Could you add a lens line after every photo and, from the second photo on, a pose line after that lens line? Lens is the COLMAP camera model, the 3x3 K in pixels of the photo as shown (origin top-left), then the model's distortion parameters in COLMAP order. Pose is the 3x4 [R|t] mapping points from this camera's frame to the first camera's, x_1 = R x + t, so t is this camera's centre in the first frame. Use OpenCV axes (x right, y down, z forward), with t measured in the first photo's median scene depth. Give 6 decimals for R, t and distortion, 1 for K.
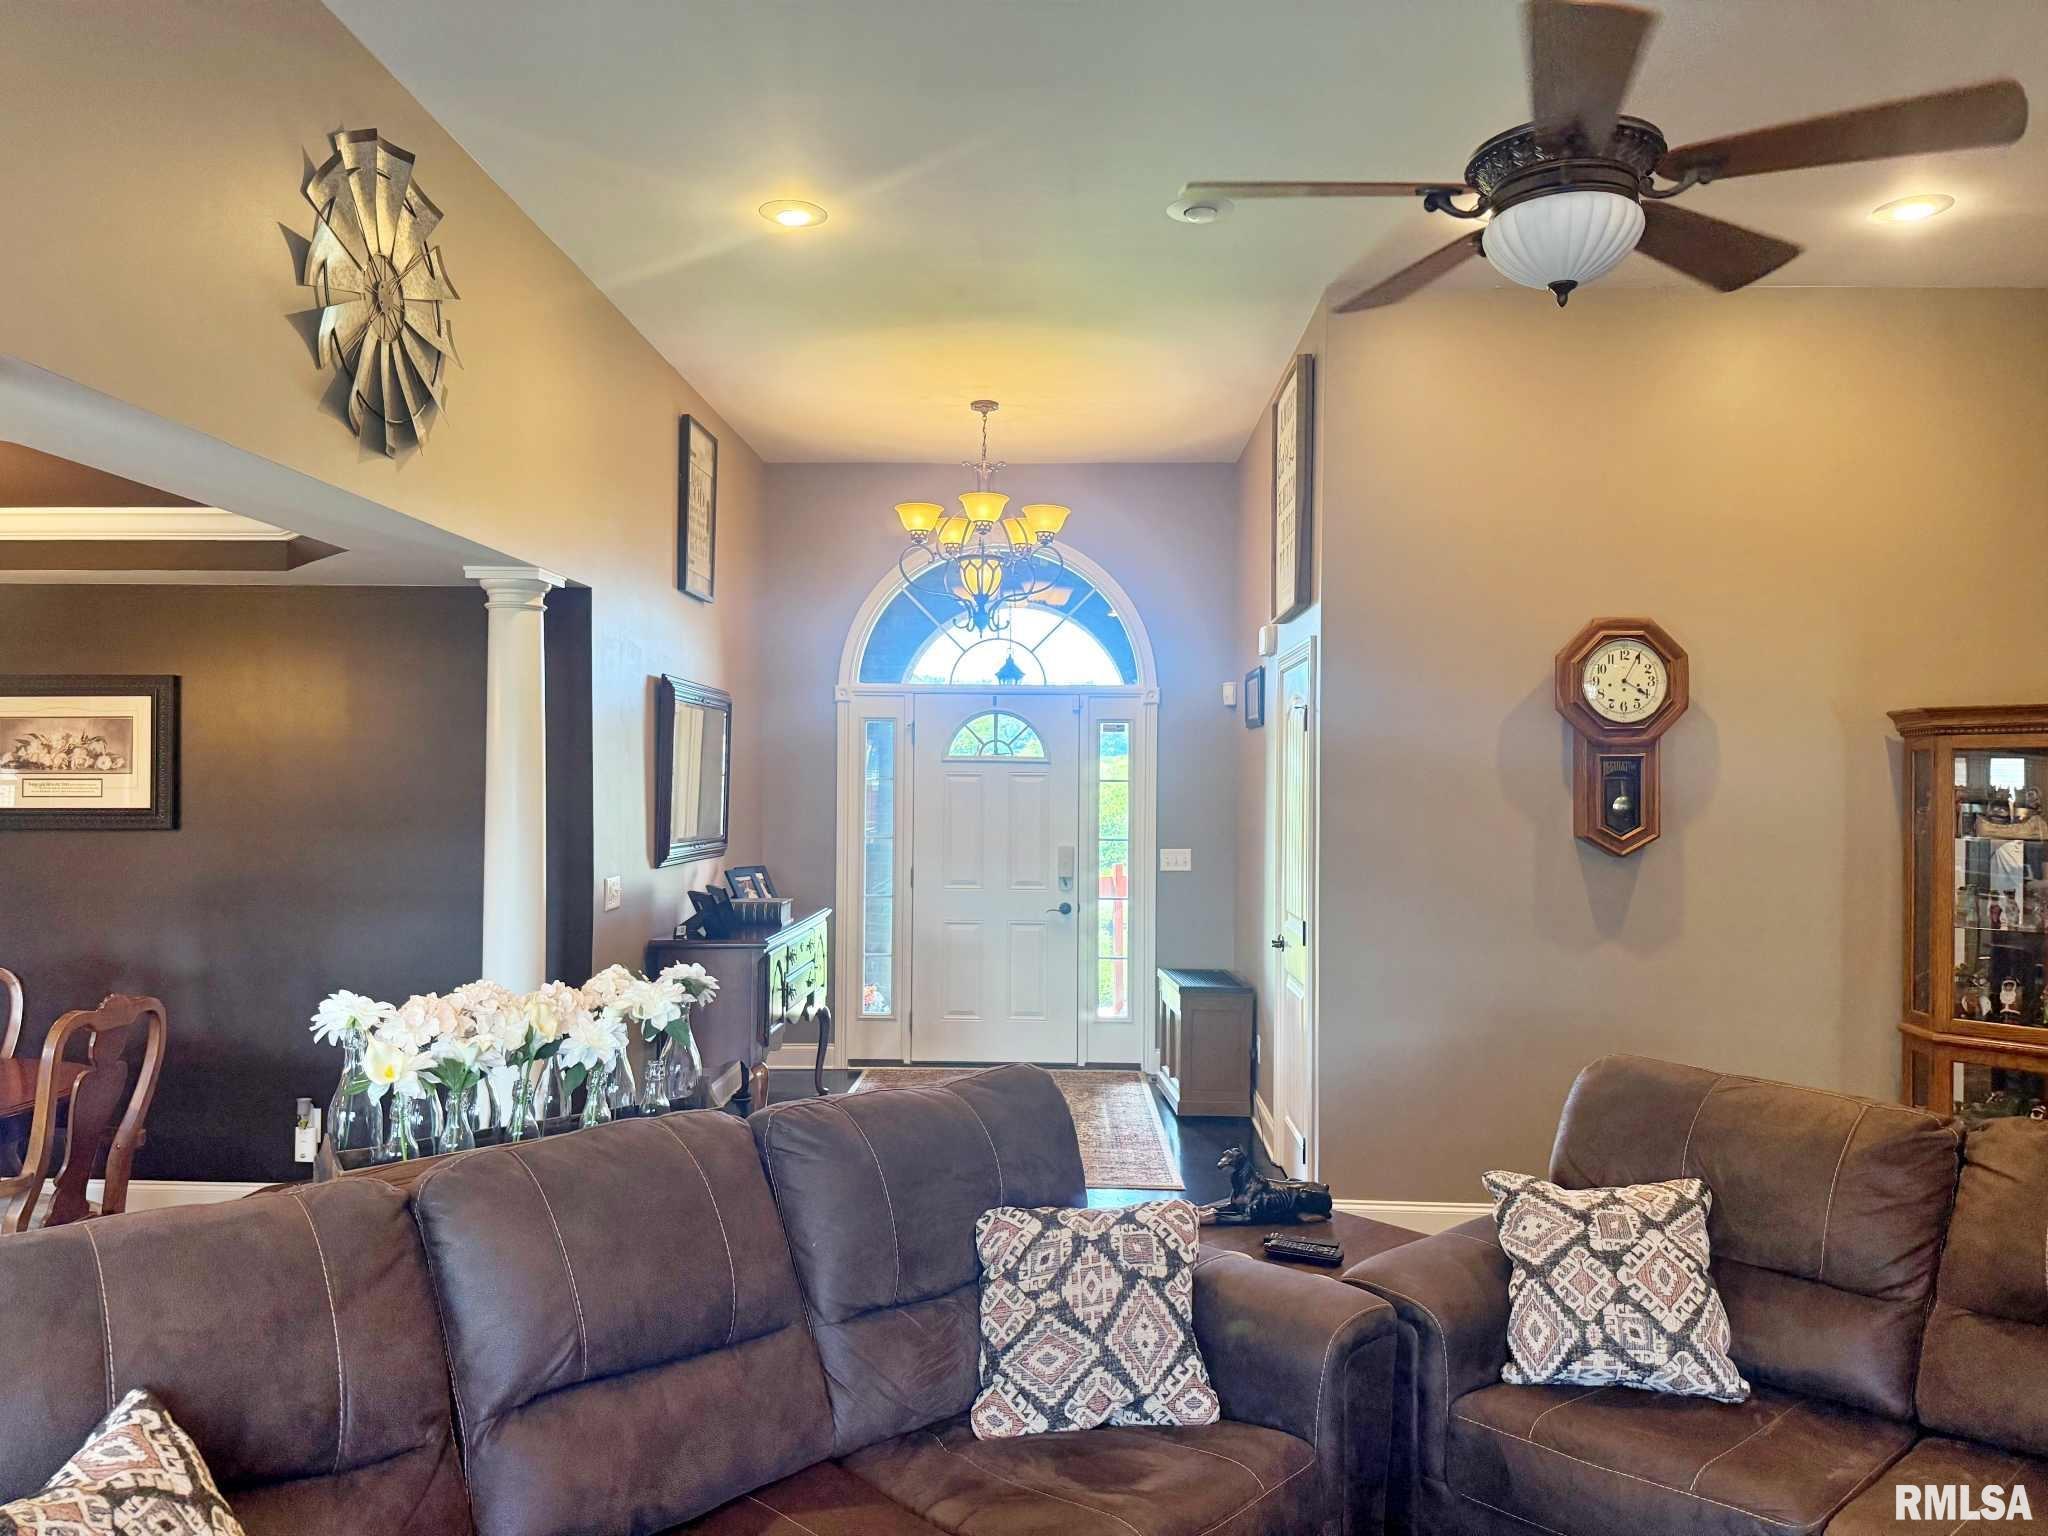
lens RADIAL K [[1437.0, 0, 1024.6], [0, 1437.0, 743.2], [0, 0, 1]] dist [0.080536, -0.077293]
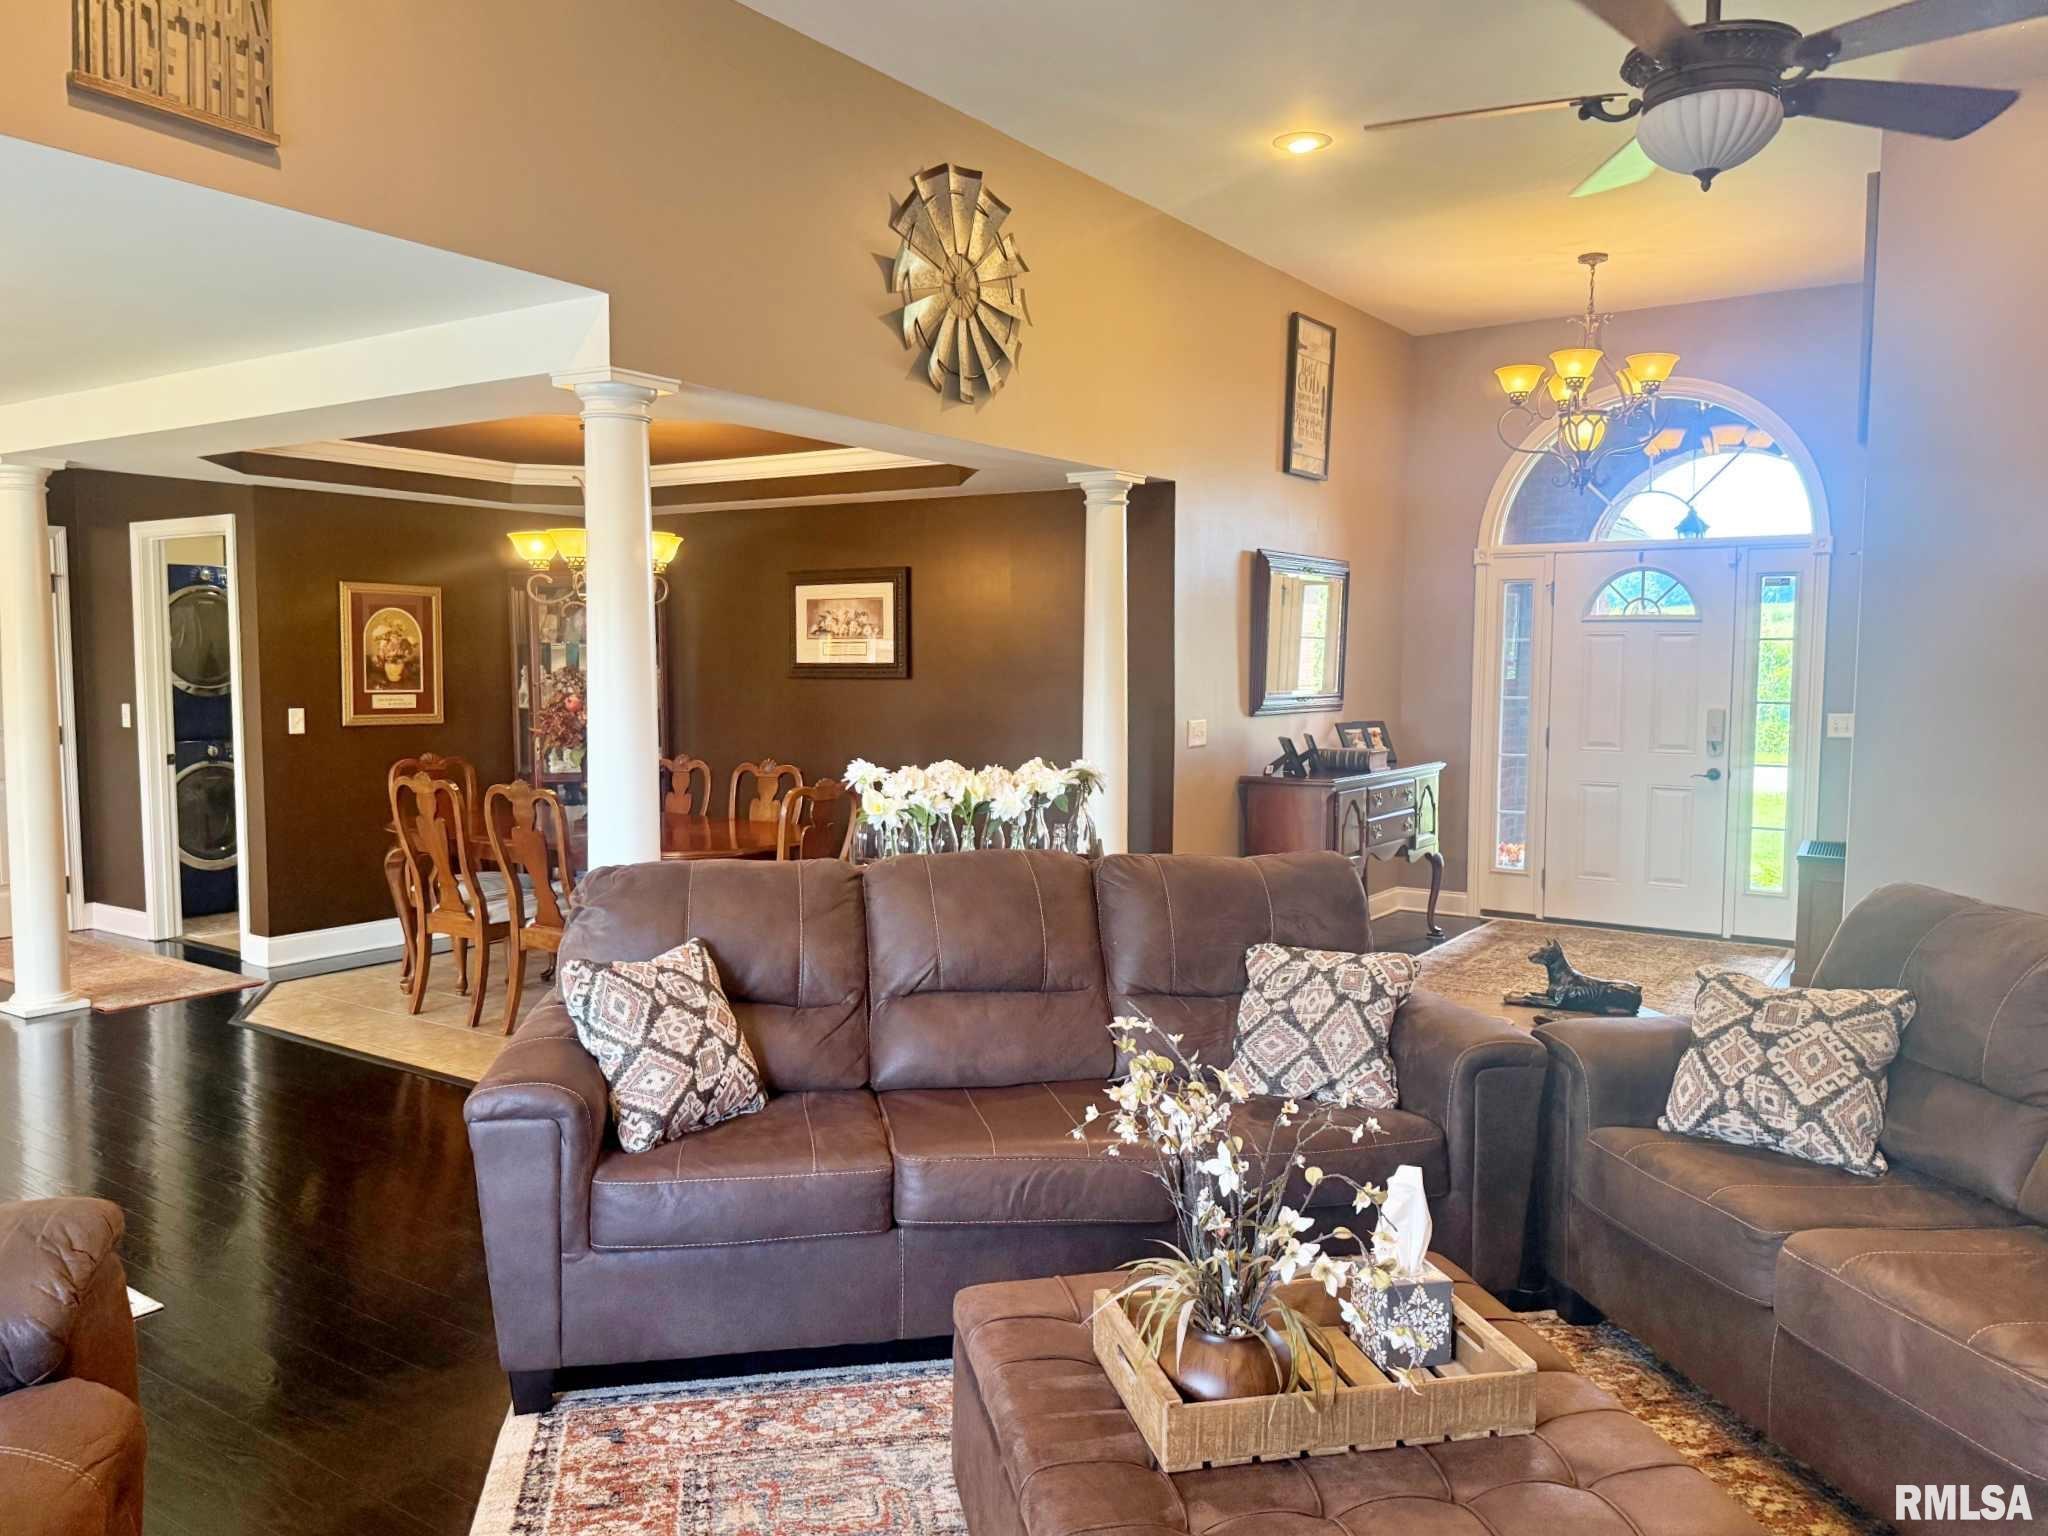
lens RADIAL K [[1451.0, 0, 1021.5], [0, 1451.0, 722.3], [0, 0, 1]] dist [0.181283, 0.000405]
pose [[0.855428, 0.020931, -0.517498, 0.518331], [0.016454, 0.997580, 0.067547, 0.020898], [0.517660, -0.066297, 0.853014, -0.284597]]
